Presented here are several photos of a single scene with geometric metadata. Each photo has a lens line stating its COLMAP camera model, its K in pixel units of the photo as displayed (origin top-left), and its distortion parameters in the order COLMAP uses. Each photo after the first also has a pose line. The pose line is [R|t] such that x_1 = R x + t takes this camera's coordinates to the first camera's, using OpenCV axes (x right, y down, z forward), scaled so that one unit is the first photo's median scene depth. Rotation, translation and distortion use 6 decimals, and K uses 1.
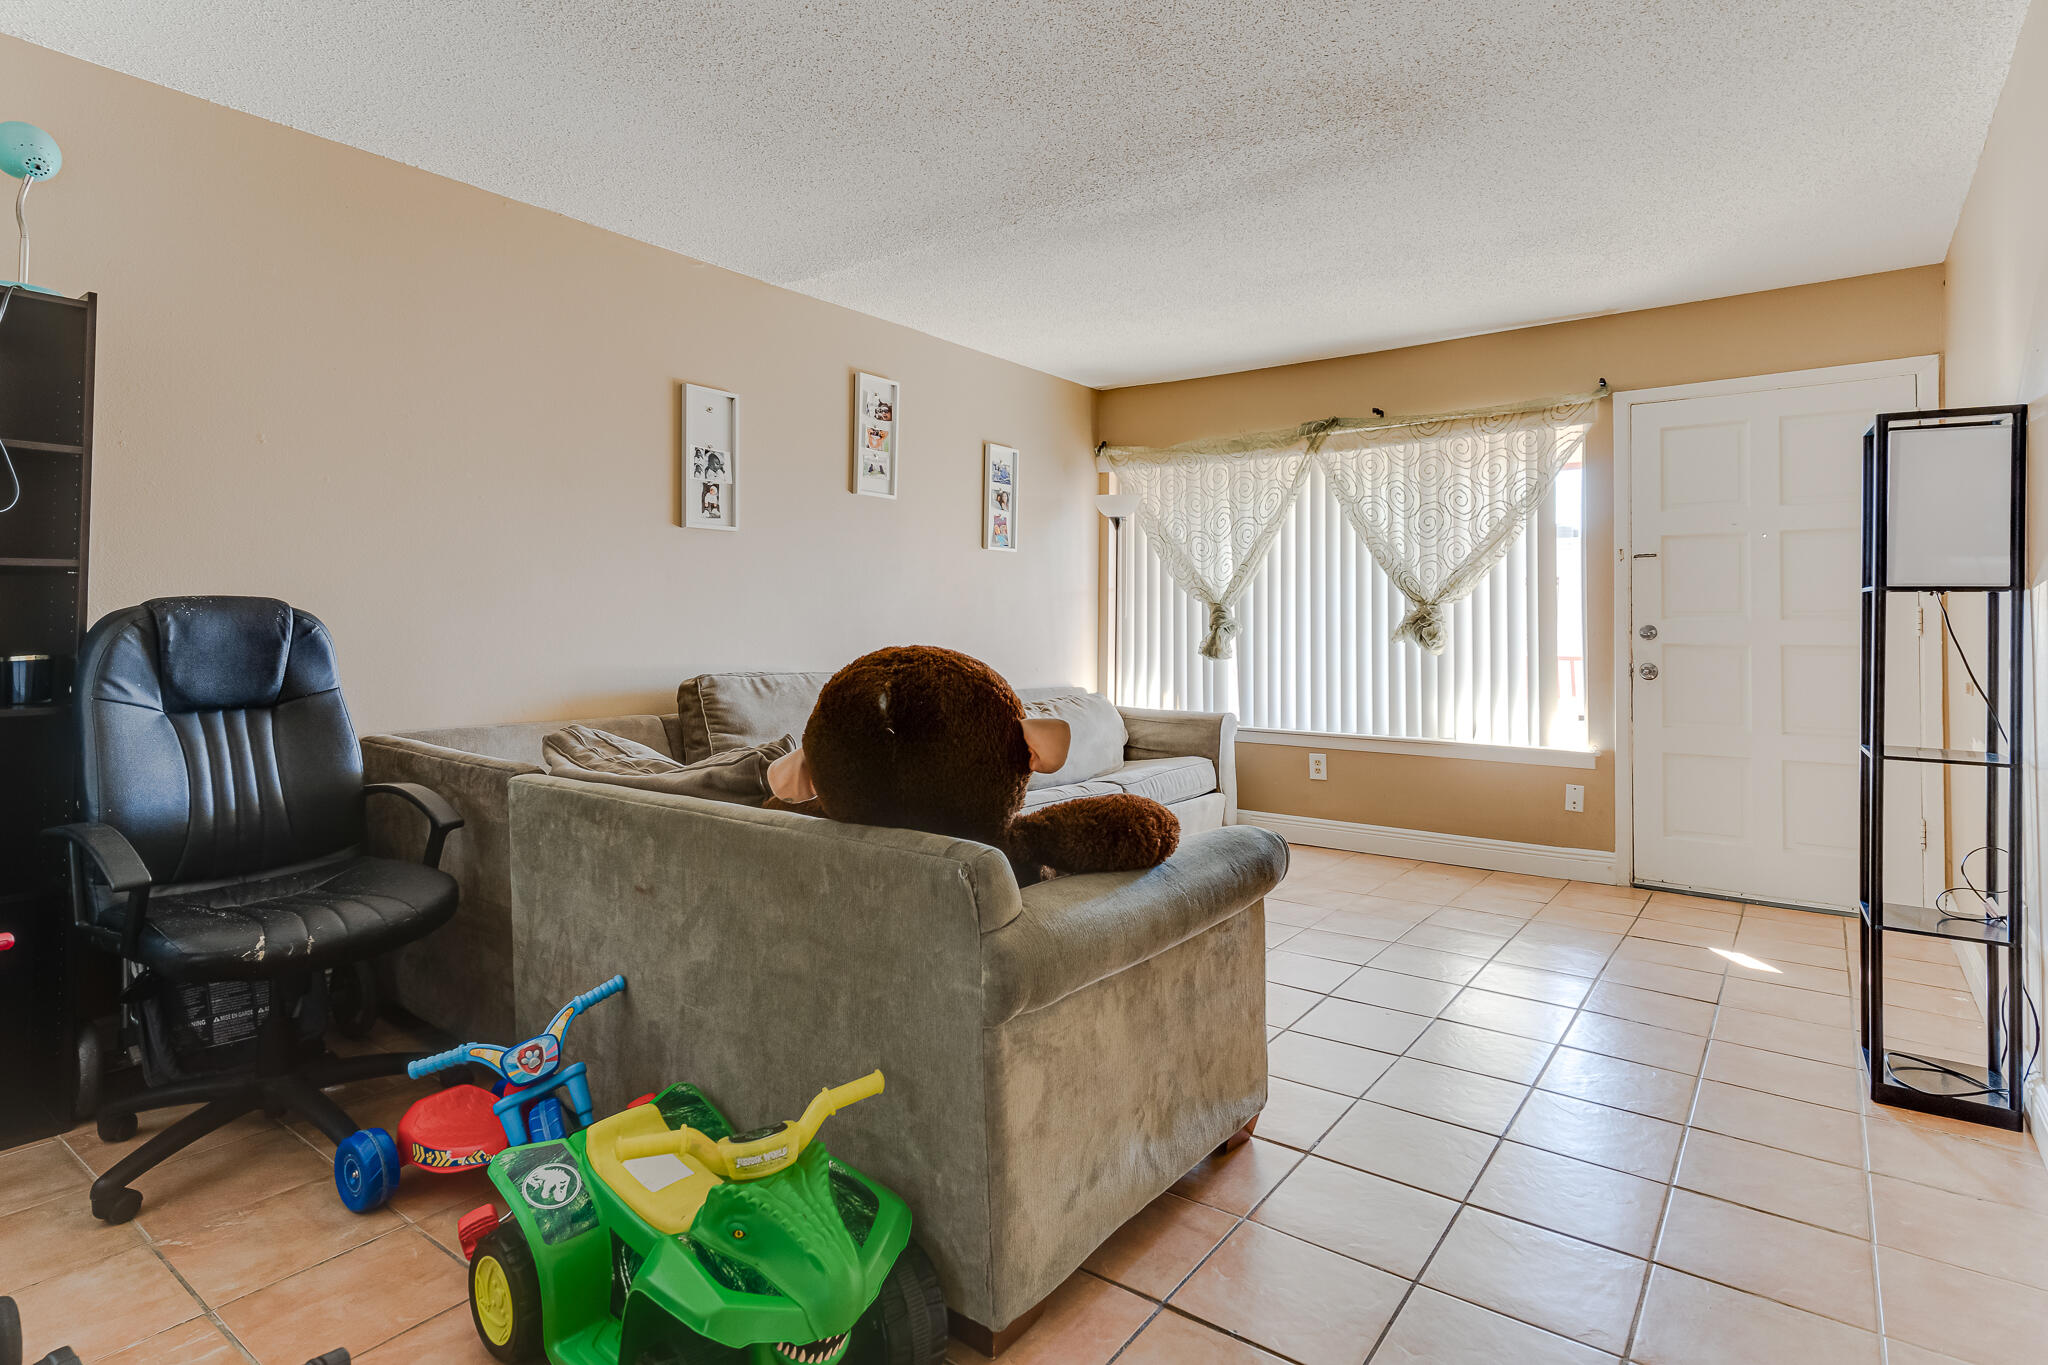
lens RADIAL K [[1071.7, 0, 1022.6], [0, 1071.7, 645.4], [0, 0, 1]] dist [0.000030, 0.000192]
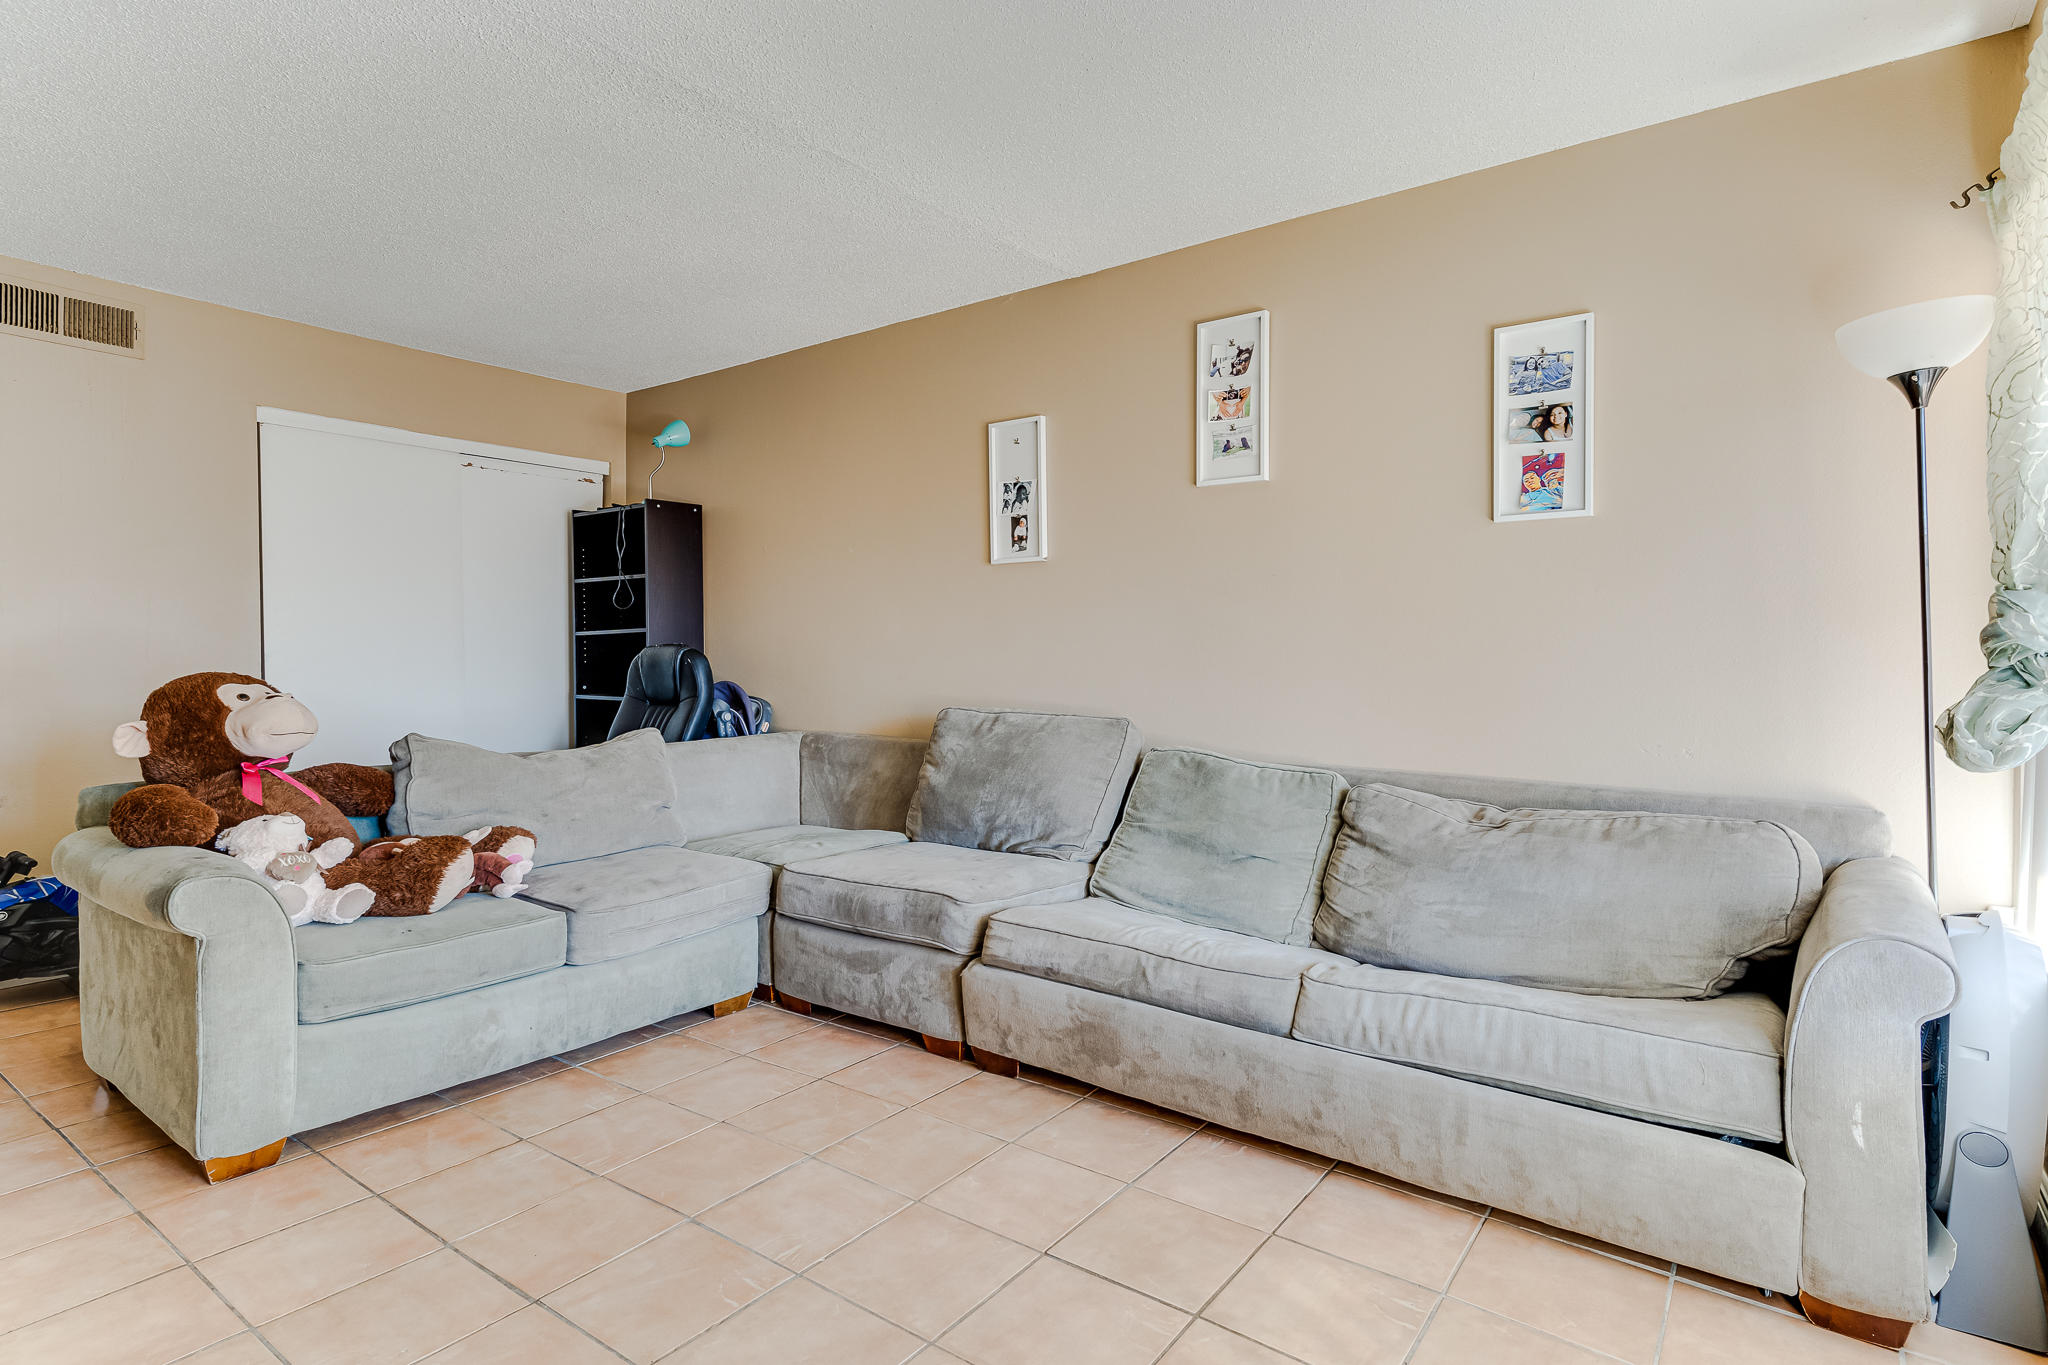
lens RADIAL K [[1071.7, 0, 1022.6], [0, 1071.7, 645.4], [0, 0, 1]] dist [0.000030, 0.000192]
pose [[0.005549, -0.001631, -0.999983, 0.596362], [-0.004653, 0.999988, -0.001656, -0.026762], [0.999974, 0.004663, 0.005541, 0.863348]]
